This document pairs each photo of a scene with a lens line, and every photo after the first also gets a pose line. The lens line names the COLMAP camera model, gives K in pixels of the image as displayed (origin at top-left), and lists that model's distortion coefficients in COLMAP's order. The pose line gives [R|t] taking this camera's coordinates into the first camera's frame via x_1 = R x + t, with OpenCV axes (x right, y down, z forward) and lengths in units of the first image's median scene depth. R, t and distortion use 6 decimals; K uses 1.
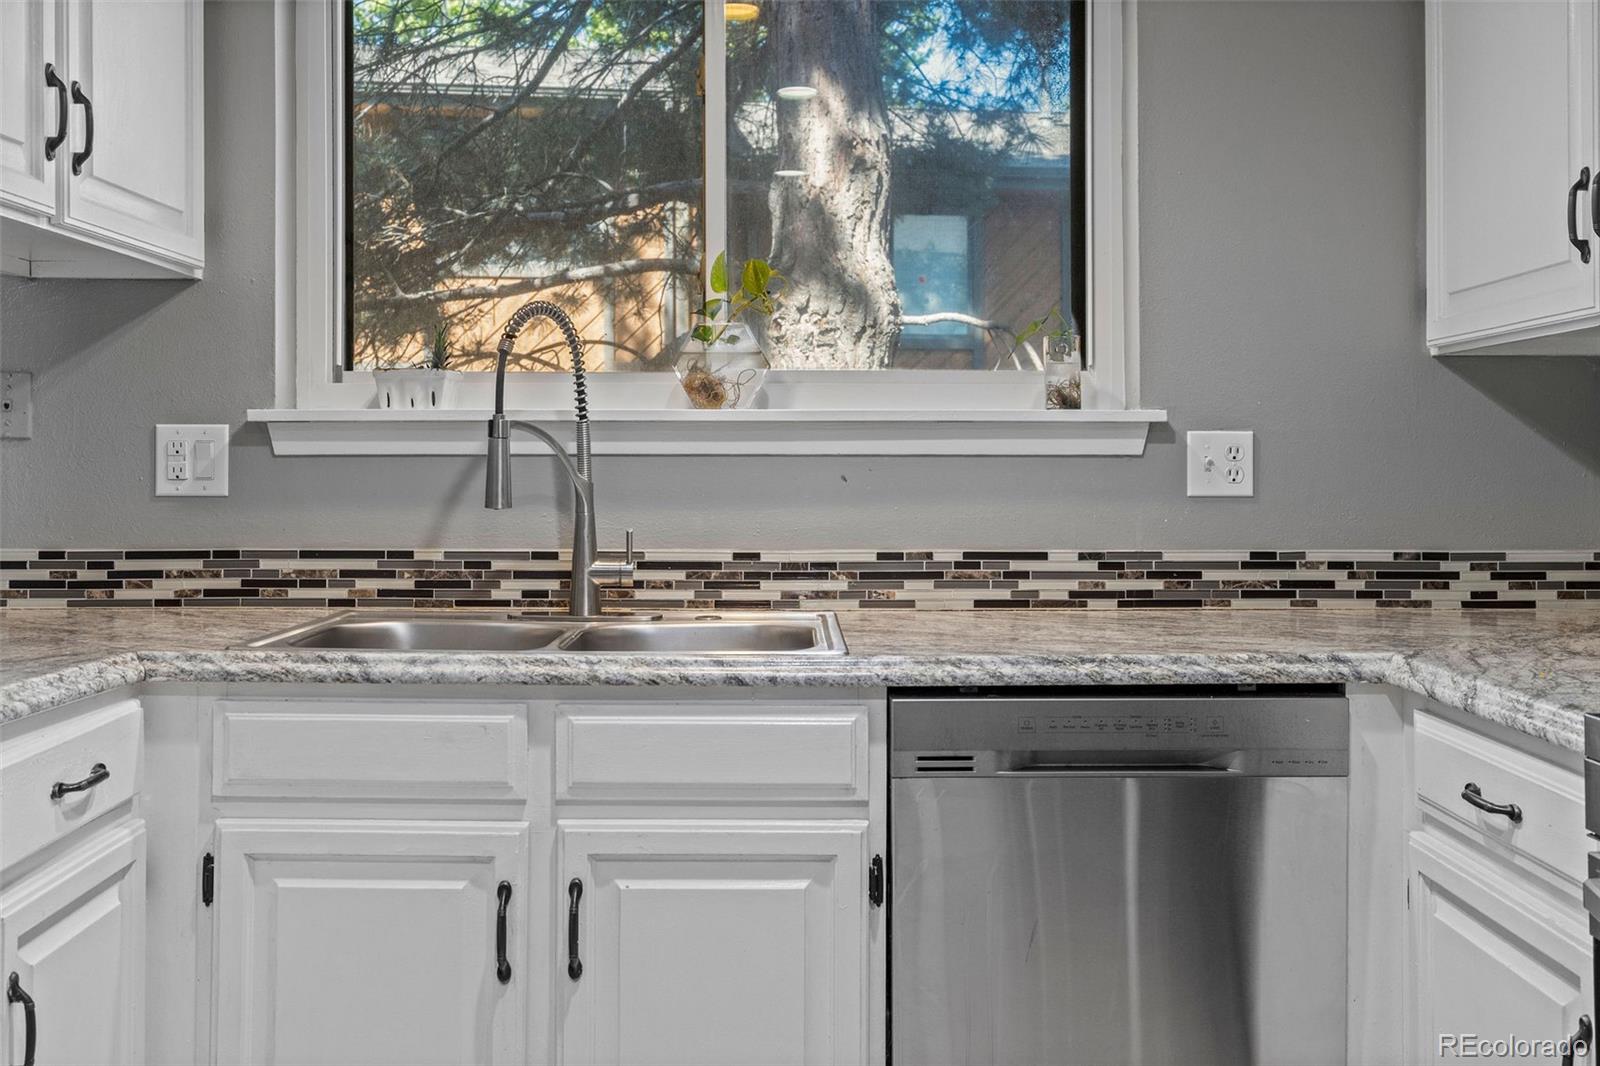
lens RADIAL K [[1571.9, 0, 800.0], [0, 1571.9, 533.0], [0, 0, 1]] dist [0.007345, 0.007780]
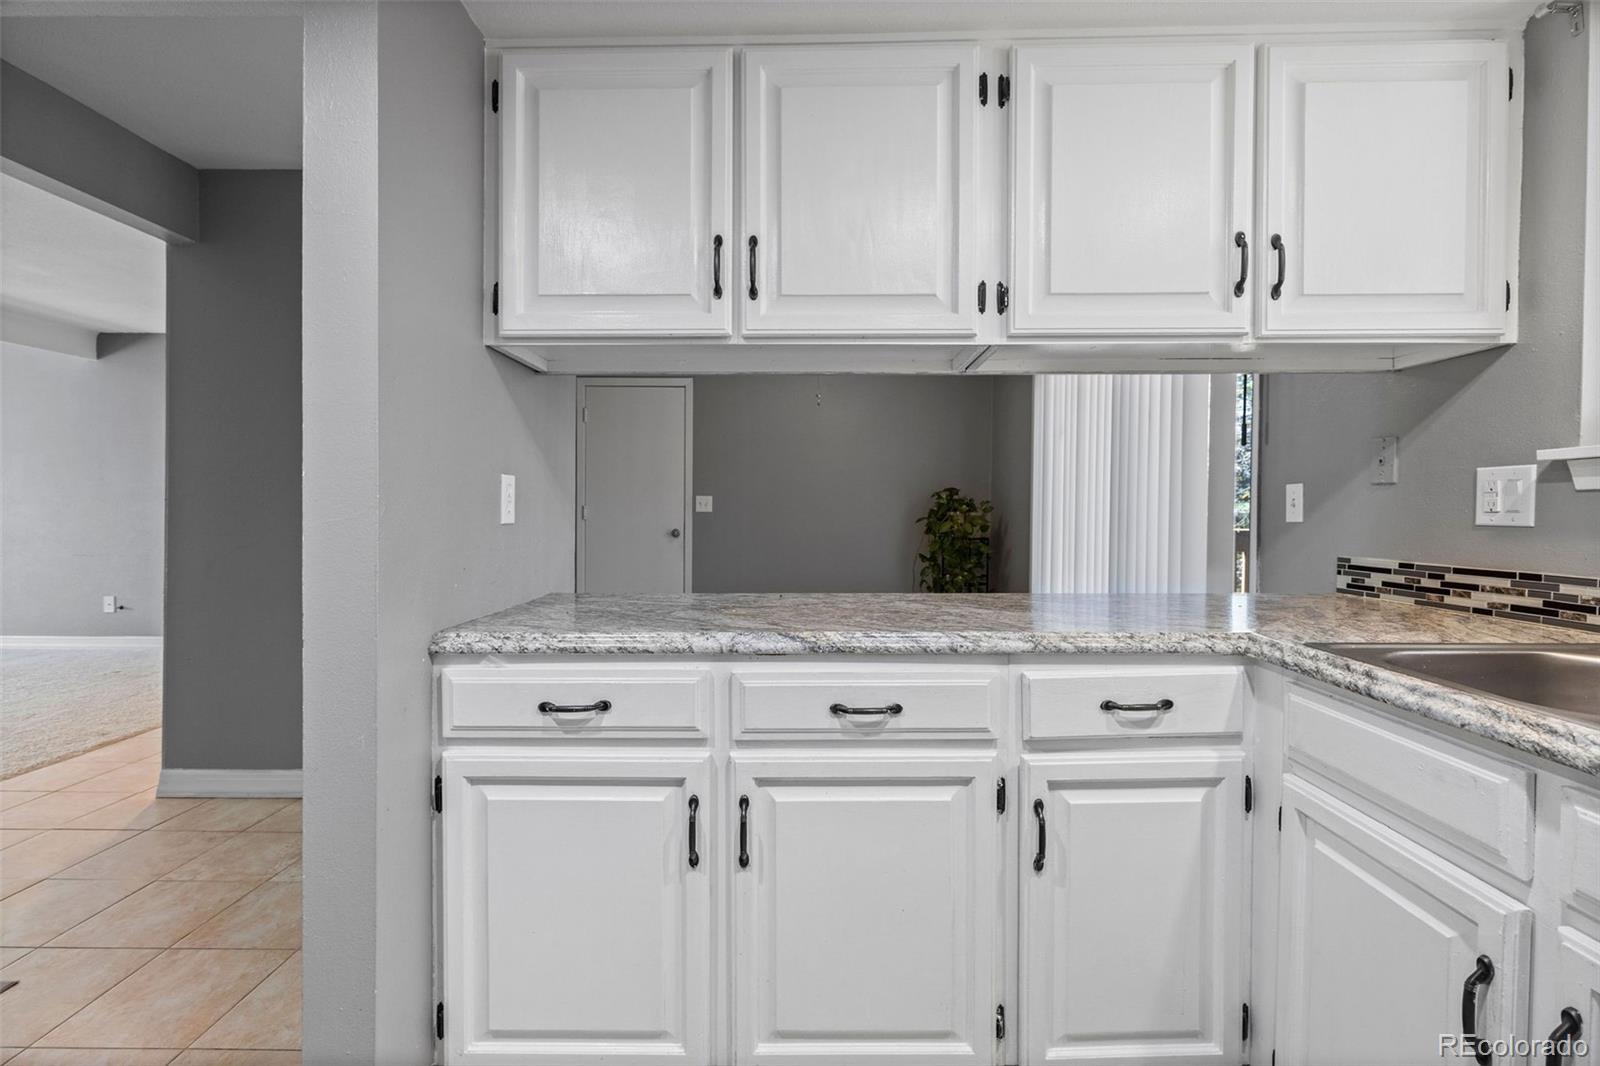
lens RADIAL K [[720.7, 0, 800.0], [0, 720.7, 533.0], [0, 0, 1]] dist [0.005516, 0.000376]
pose [[-0.004766, 0.032139, -0.999472, 0.171049], [-0.040146, 0.998671, 0.032304, -0.014415], [0.999182, 0.040279, -0.003469, 0.463592]]
